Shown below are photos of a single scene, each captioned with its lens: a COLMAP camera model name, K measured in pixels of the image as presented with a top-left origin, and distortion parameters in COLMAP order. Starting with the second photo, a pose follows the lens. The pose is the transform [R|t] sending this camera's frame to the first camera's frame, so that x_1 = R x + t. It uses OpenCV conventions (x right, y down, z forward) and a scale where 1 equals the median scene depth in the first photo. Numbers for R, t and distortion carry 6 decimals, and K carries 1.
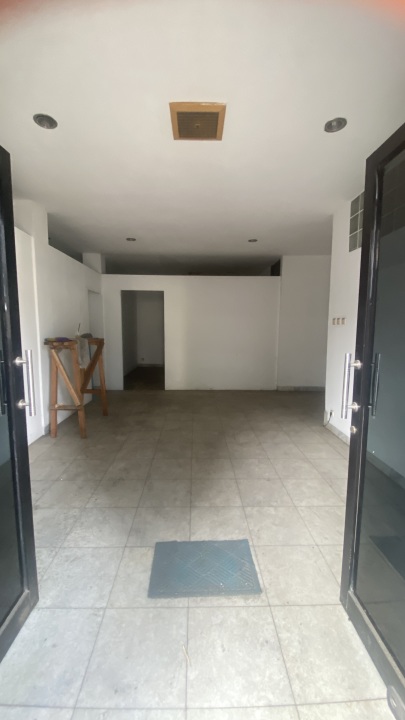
lens RADIAL K [[293.0, 0, 202.1], [0, 293.0, 356.8], [0, 0, 1]] dist [0.012272, -0.017413]
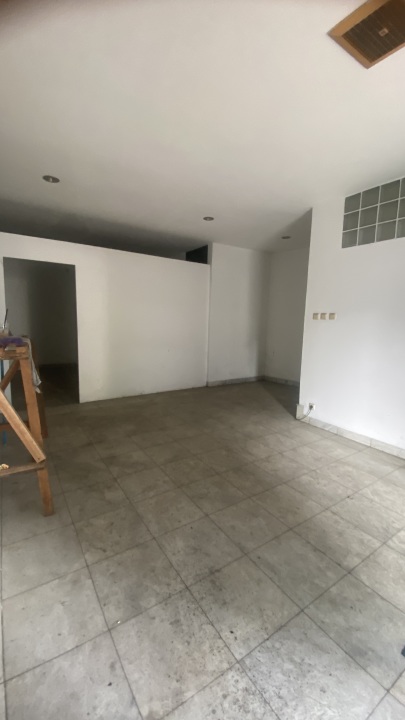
lens RADIAL K [[293.0, 0, 202.1], [0, 293.0, 356.8], [0, 0, 1]] dist [0.012272, -0.017413]
pose [[0.843818, -0.055866, 0.533714, -0.529501], [0.035942, 0.998217, 0.047662, -0.054228], [-0.535425, -0.021035, 0.844321, 0.444344]]
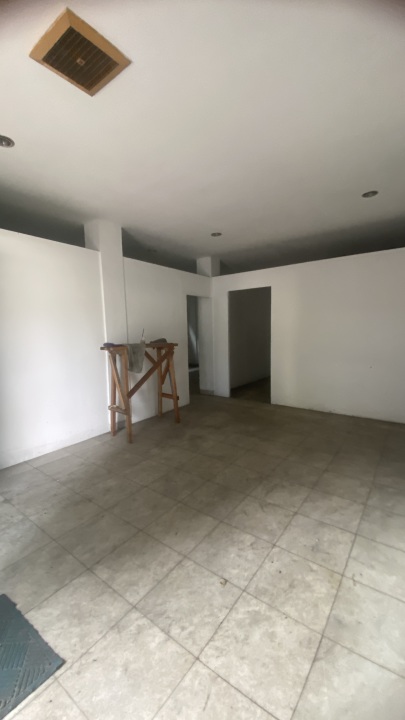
lens RADIAL K [[293.0, 0, 202.1], [0, 293.0, 356.8], [0, 0, 1]] dist [0.012272, -0.017413]
pose [[0.786427, 0.037086, -0.616569, 0.482664], [-0.041880, 0.999100, 0.006676, -0.043019], [0.616262, 0.020572, 0.787273, 0.428403]]
